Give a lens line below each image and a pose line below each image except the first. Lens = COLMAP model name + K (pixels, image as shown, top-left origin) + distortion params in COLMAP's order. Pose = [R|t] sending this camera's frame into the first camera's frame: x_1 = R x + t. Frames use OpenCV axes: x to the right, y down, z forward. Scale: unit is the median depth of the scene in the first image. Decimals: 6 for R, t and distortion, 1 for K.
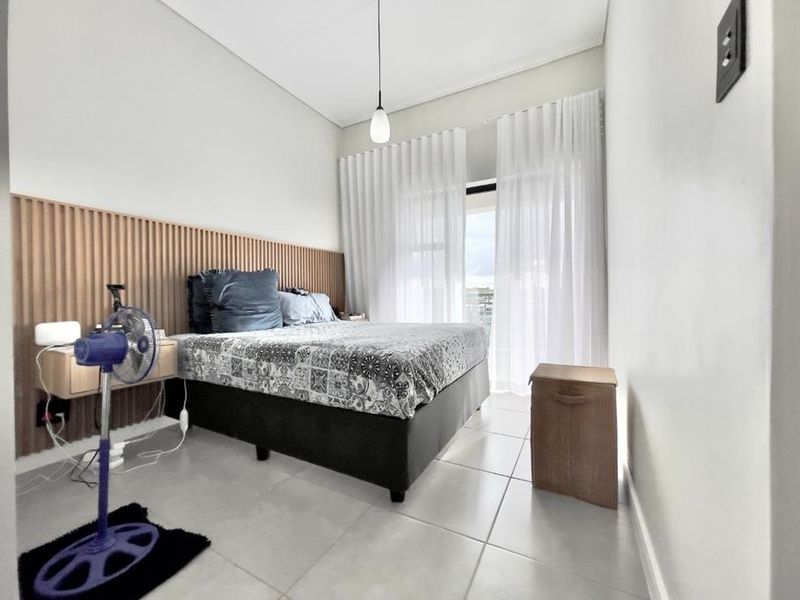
lens RADIAL K [[335.5, 0, 400.0], [0, 335.5, 300.0], [0, 0, 1]] dist [0.000079, -0.000098]
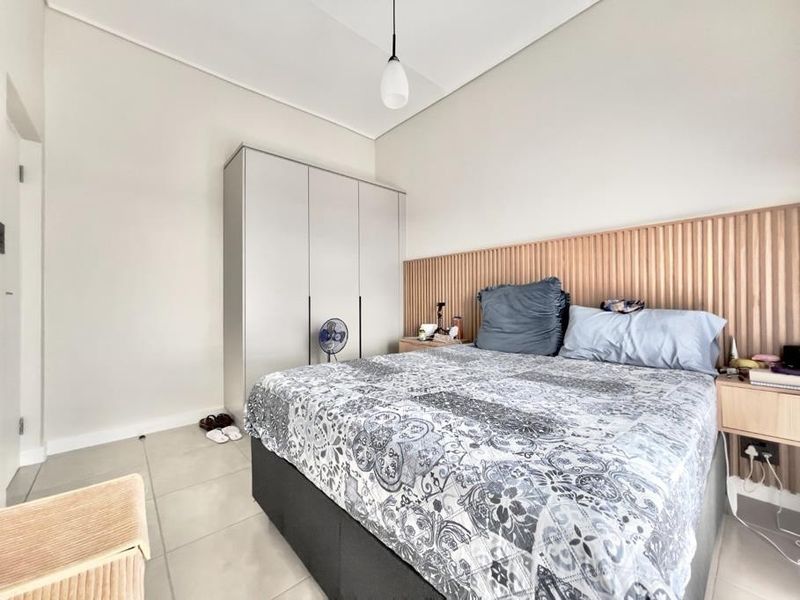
lens RADIAL K [[335.5, 0, 400.0], [0, 335.5, 300.0], [0, 0, 1]] dist [0.000079, -0.000098]
pose [[-0.368623, 0.003491, -0.929573, 0.496751], [0.000410, 0.999993, 0.003592, -0.048958], [0.929579, 0.000943, -0.368622, 1.071298]]
